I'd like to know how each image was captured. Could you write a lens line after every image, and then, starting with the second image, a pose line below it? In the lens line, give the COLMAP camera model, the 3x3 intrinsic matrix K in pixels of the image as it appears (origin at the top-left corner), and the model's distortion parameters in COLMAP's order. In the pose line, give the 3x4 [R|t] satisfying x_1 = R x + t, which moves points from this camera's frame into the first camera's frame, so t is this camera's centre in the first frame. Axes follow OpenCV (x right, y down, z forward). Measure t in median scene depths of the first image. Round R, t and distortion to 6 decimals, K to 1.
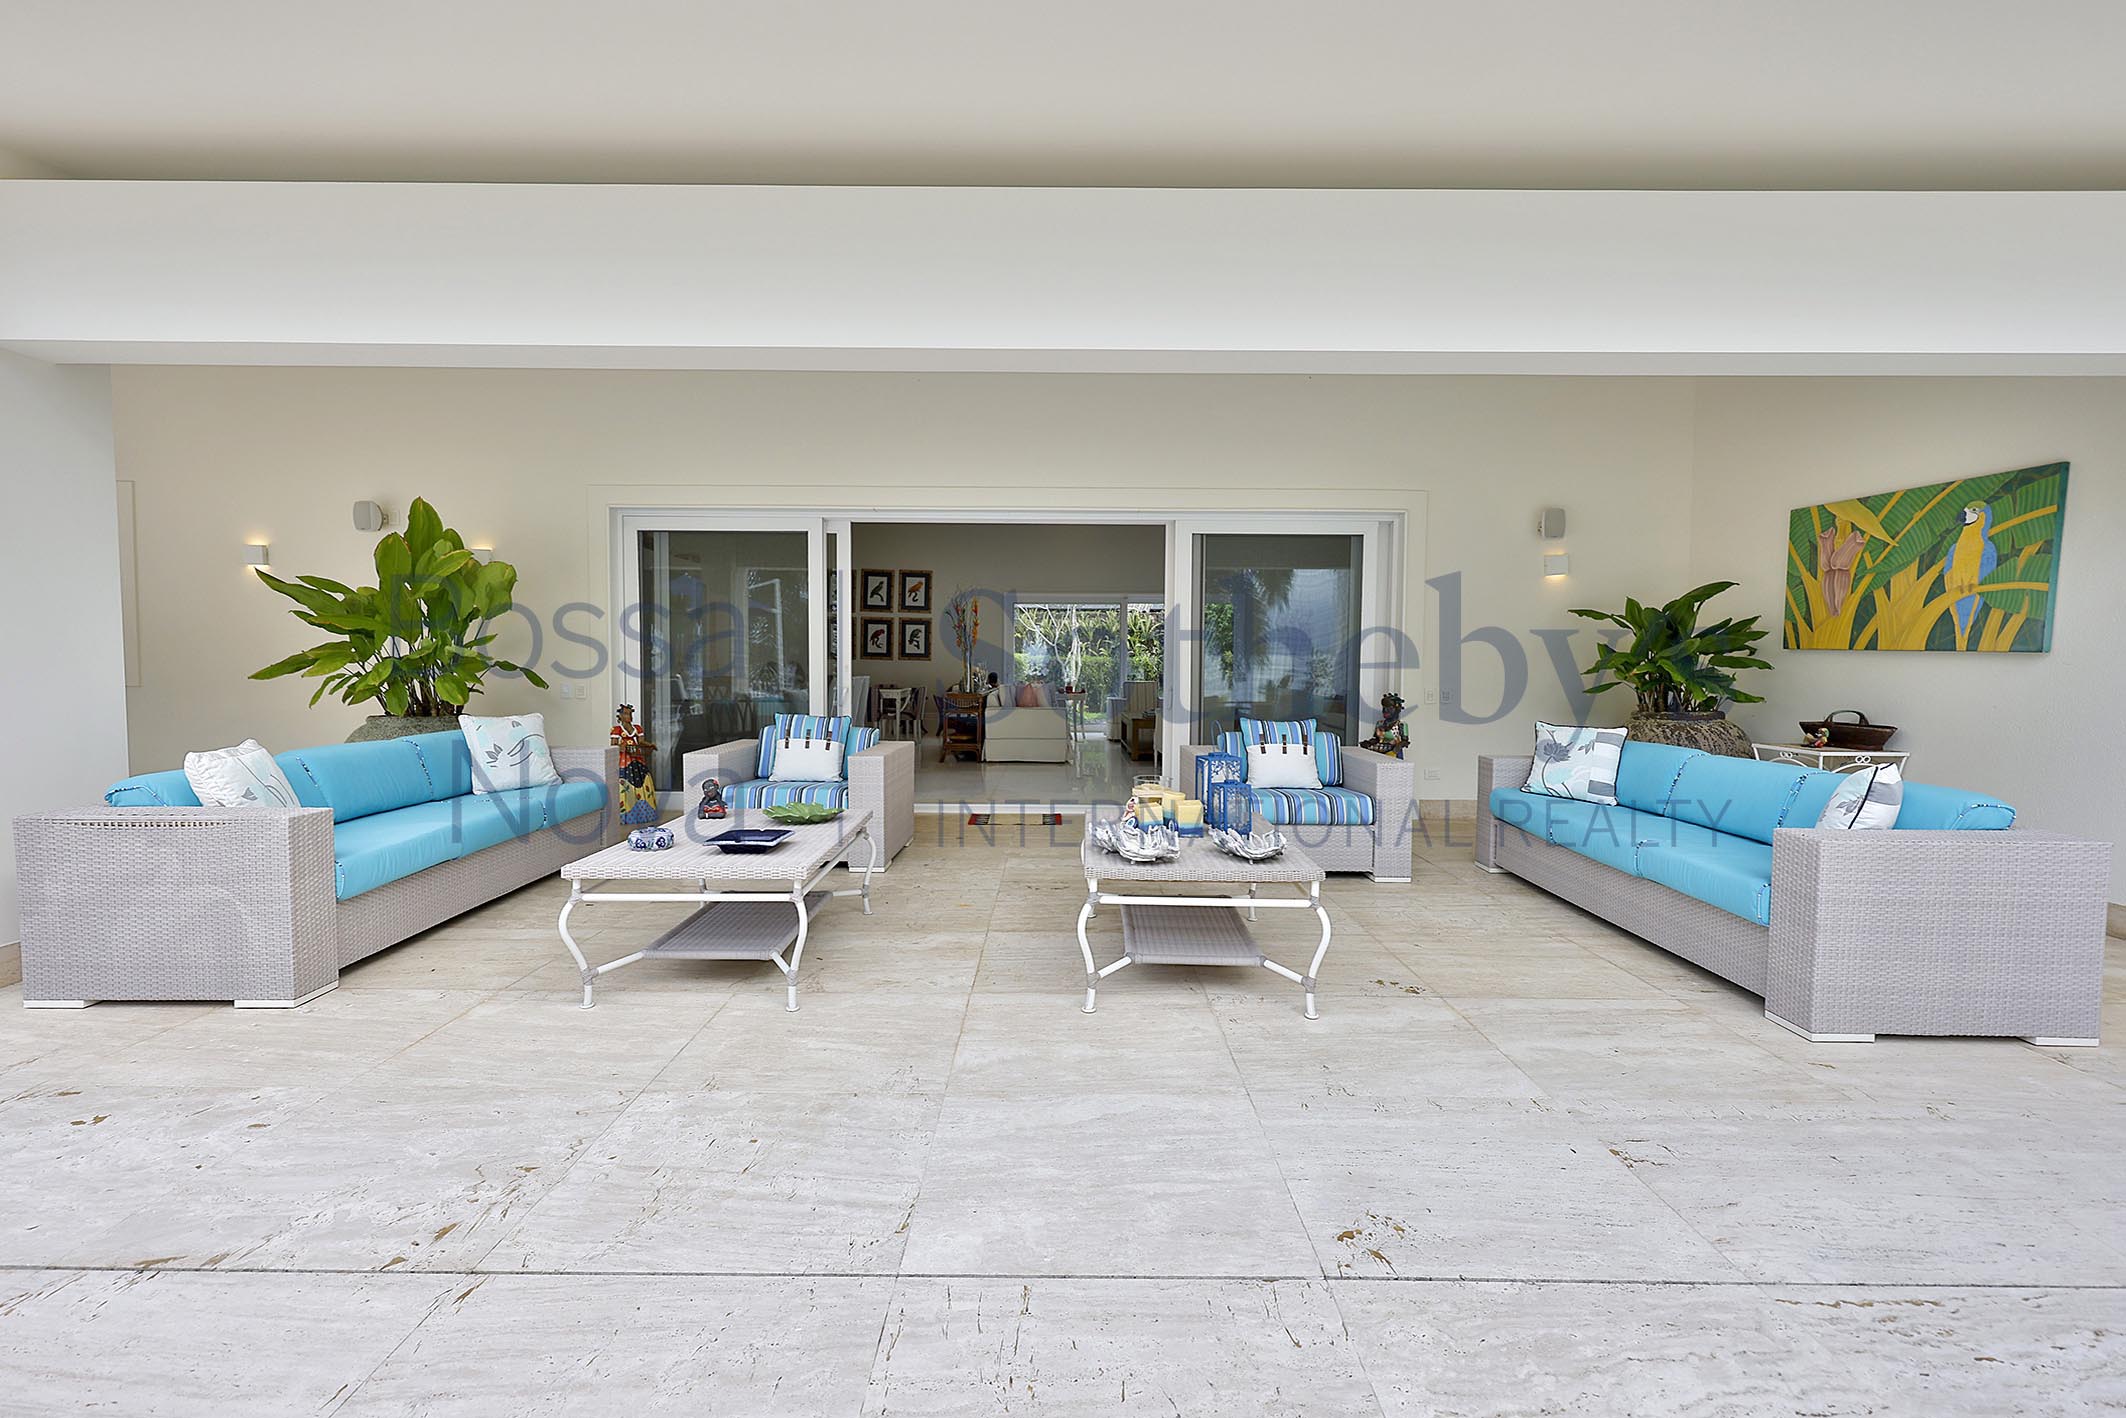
lens RADIAL K [[911.6, 0, 1063.0], [0, 911.6, 709.0], [0, 0, 1]] dist [-0.003831, 0.000295]
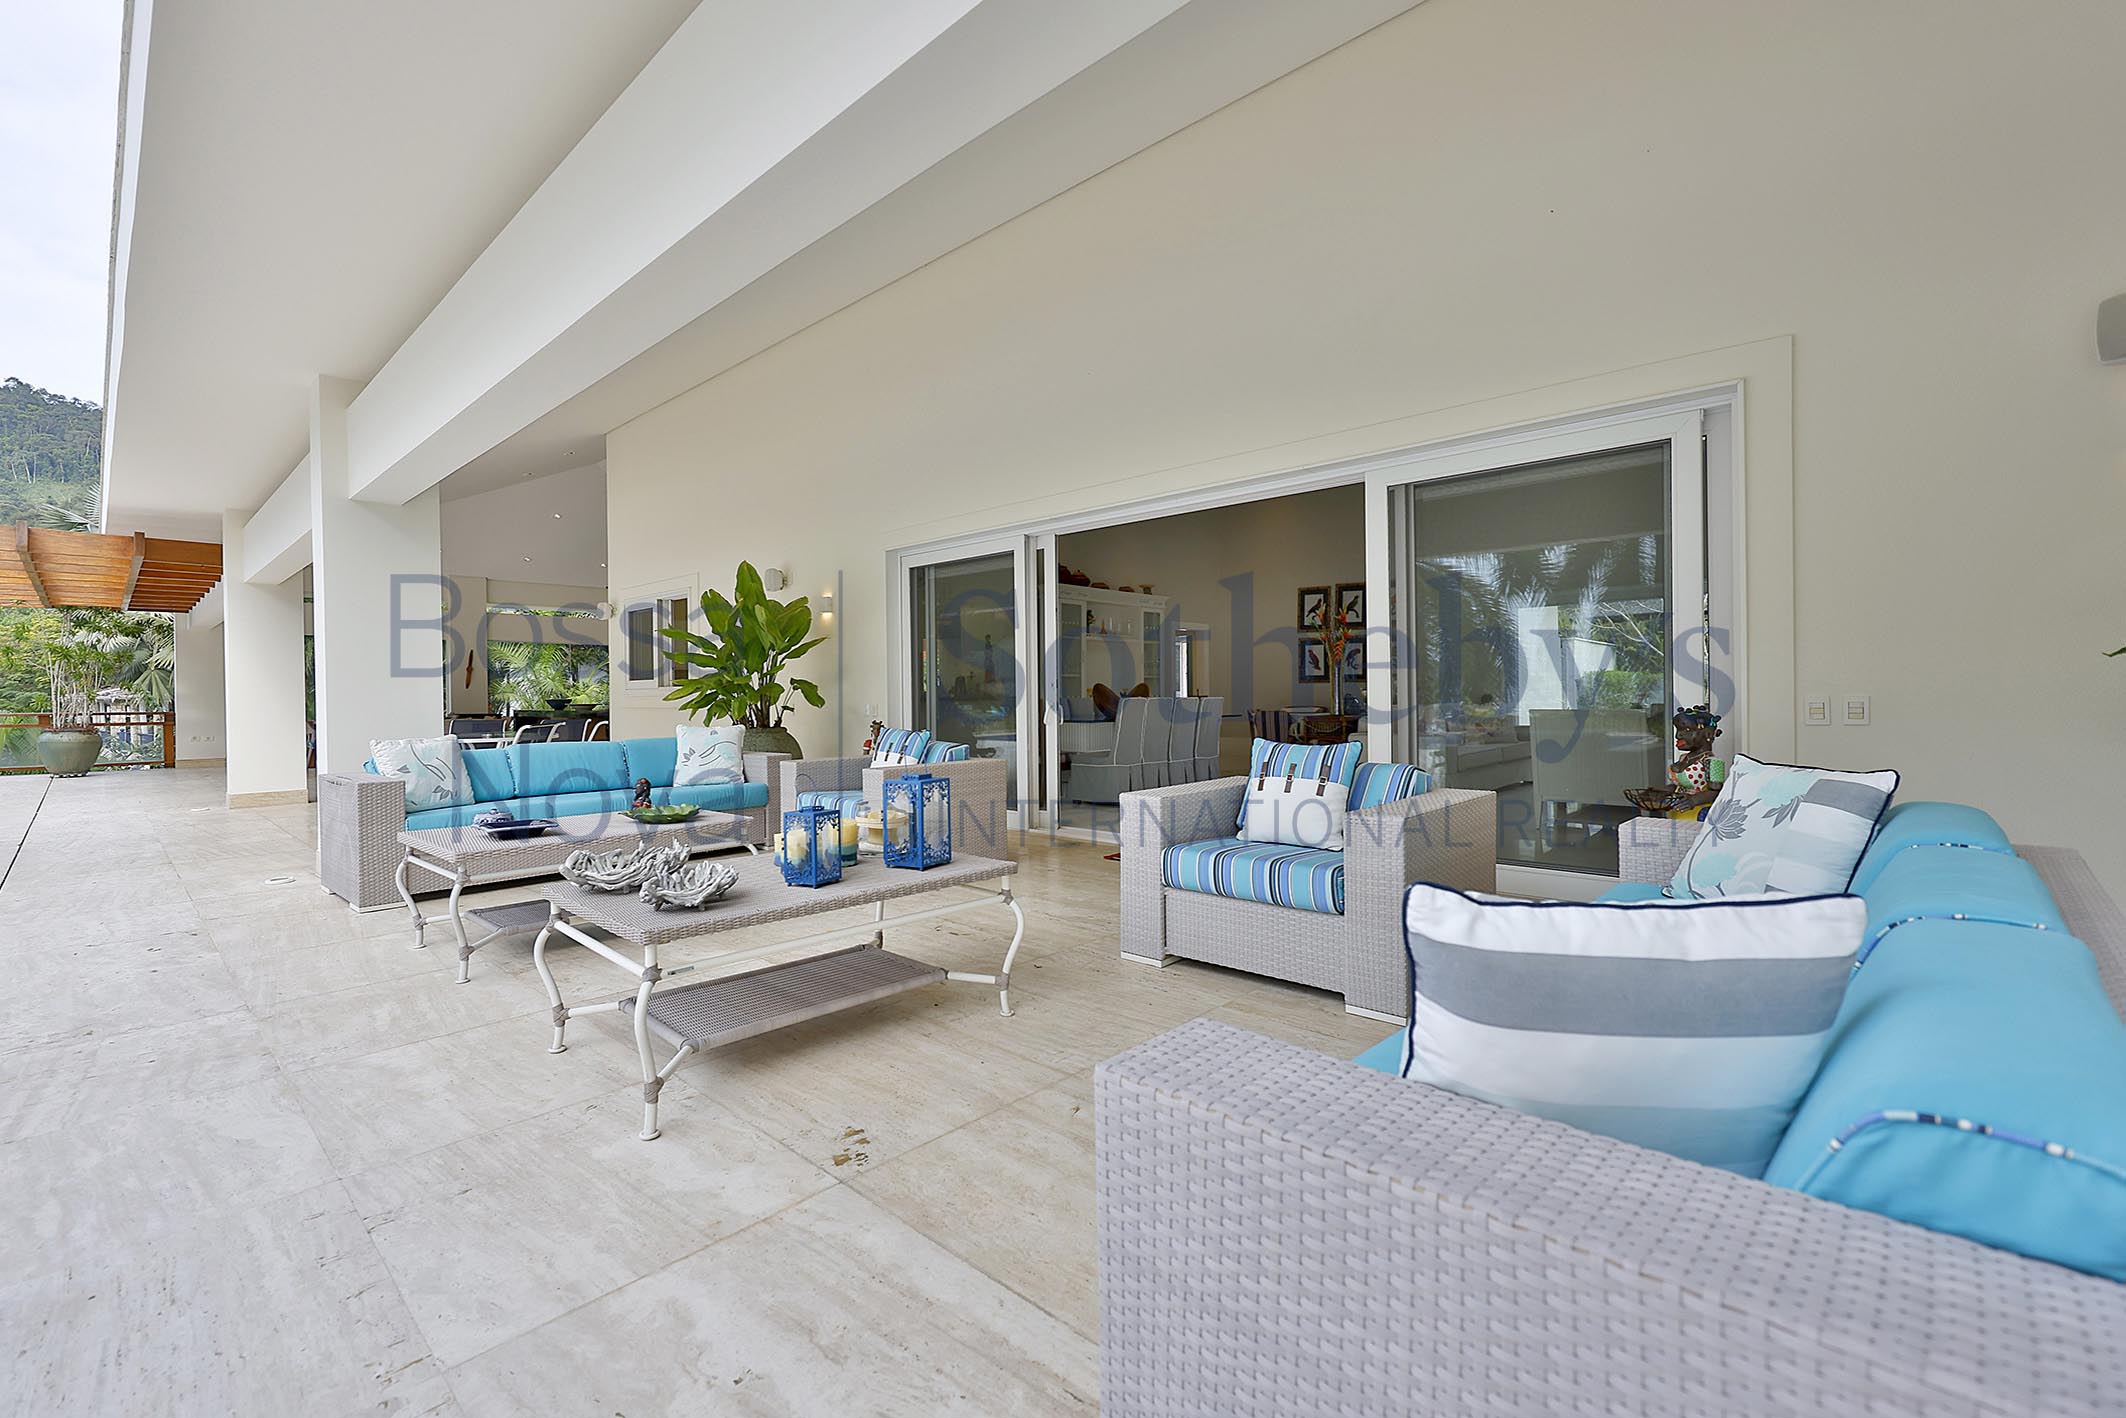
lens RADIAL K [[911.6, 0, 1063.0], [0, 911.6, 709.0], [0, 0, 1]] dist [-0.003831, 0.000295]
pose [[0.730059, -0.005383, -0.683363, 0.577192], [-0.018883, 0.999428, -0.028046, 0.009786], [0.683123, 0.033379, 0.729540, 0.398116]]
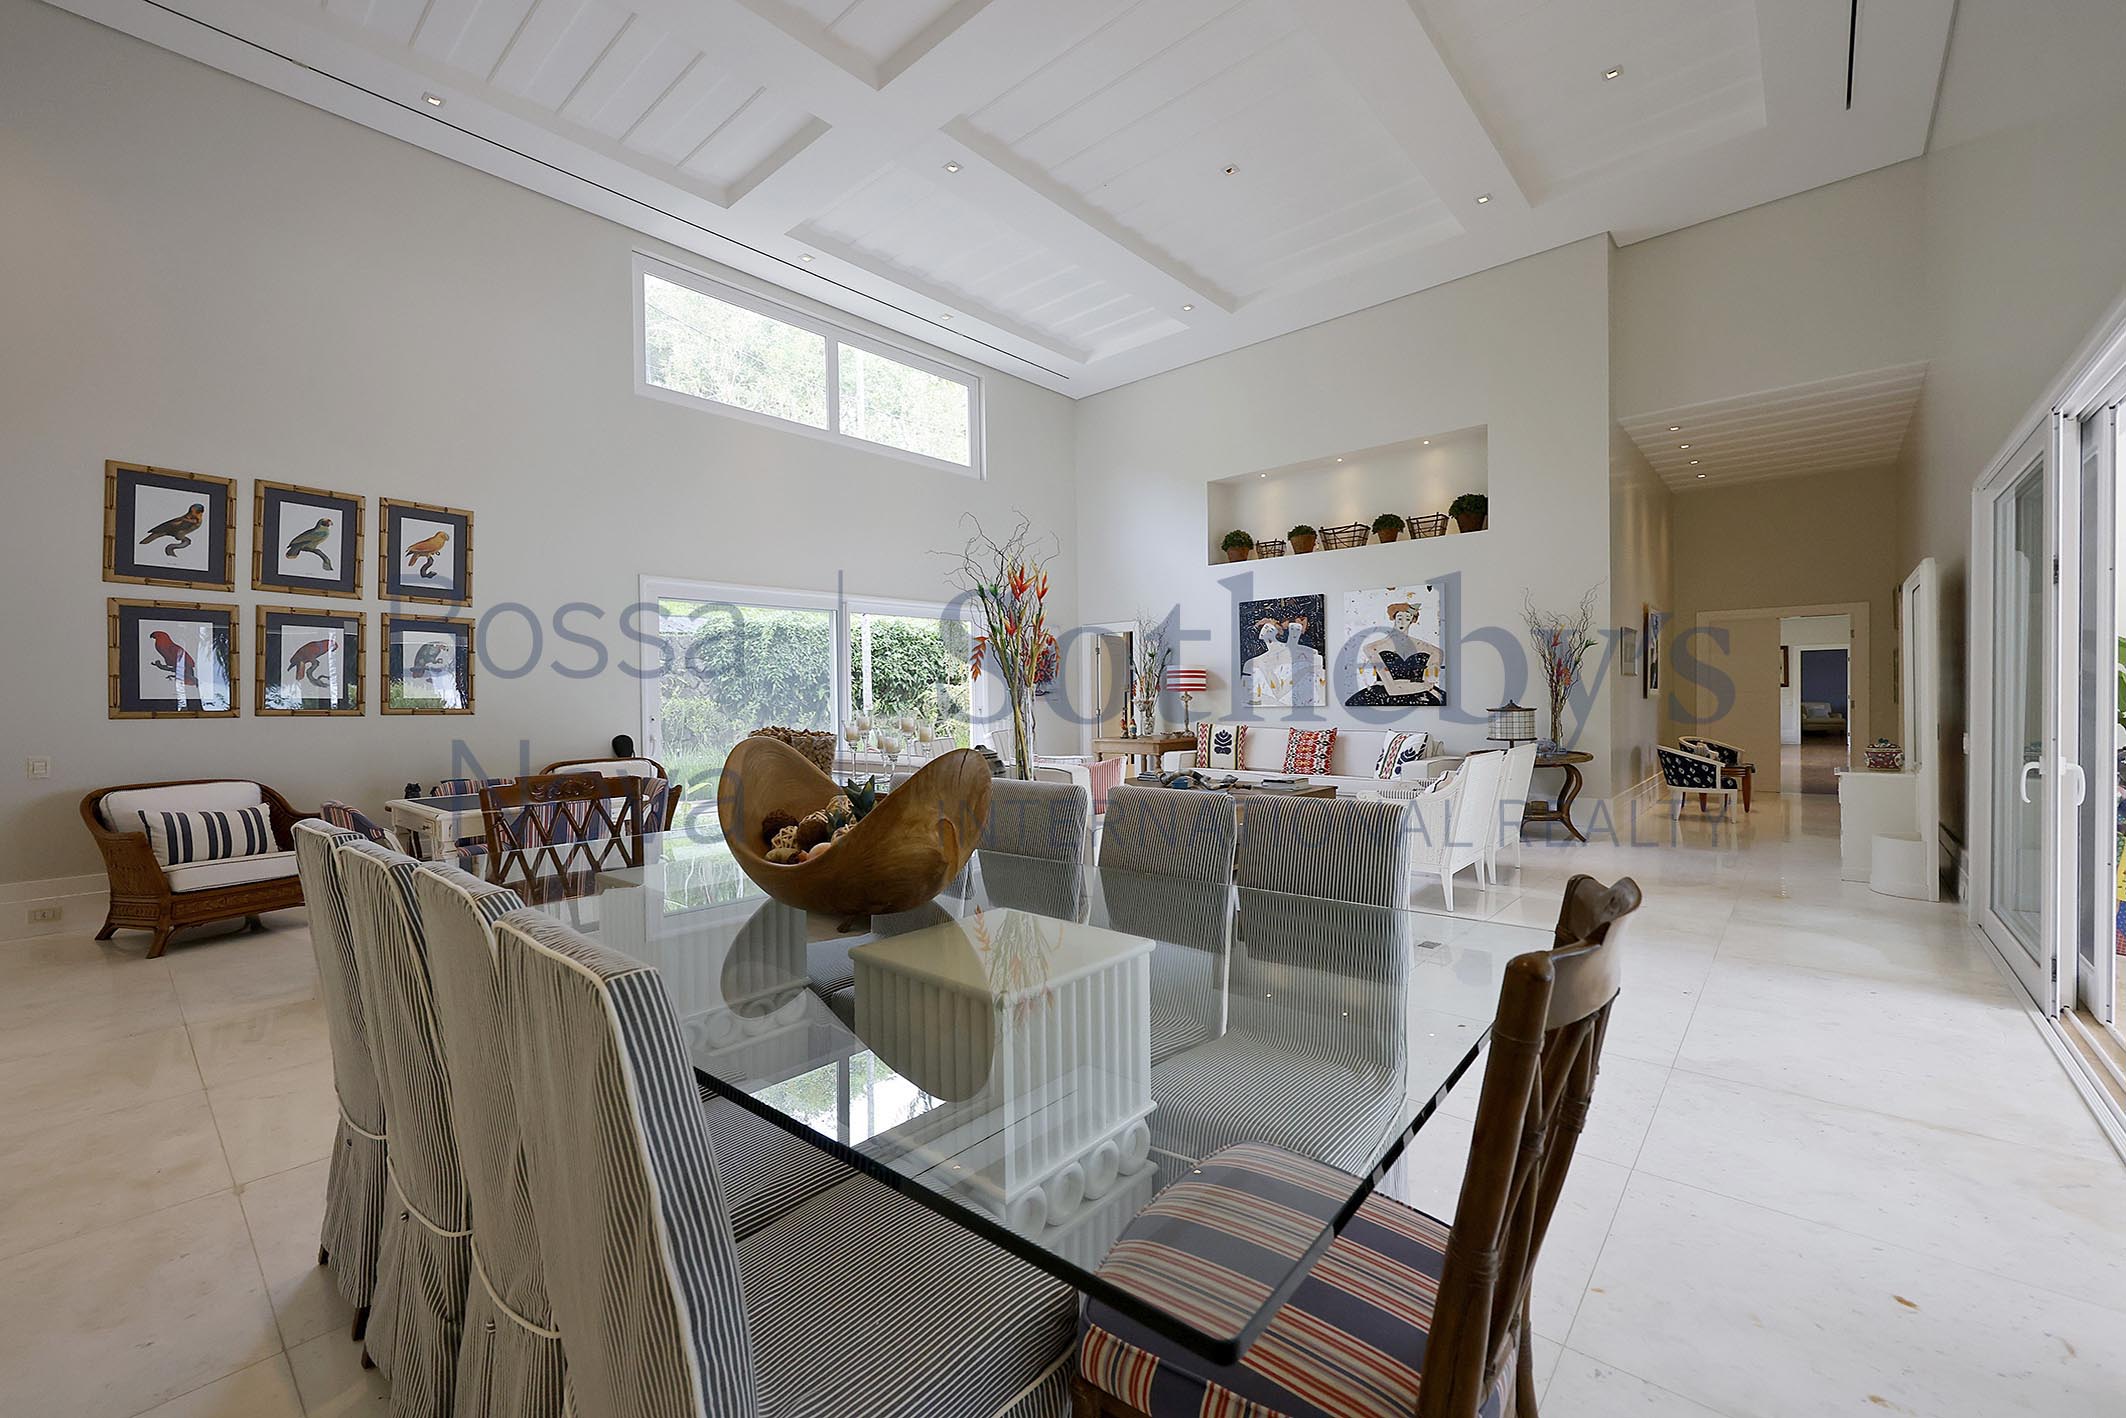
lens RADIAL K [[857.9, 0, 1049.8], [0, 857.9, 705.5], [0, 0, 1]] dist [-0.001464, -0.000280]
pose [[0.671467, -0.020478, 0.740752, -0.741644], [0.055760, 0.998180, -0.022950, -0.090880], [-0.738934, 0.056714, 0.671387, 1.448086]]
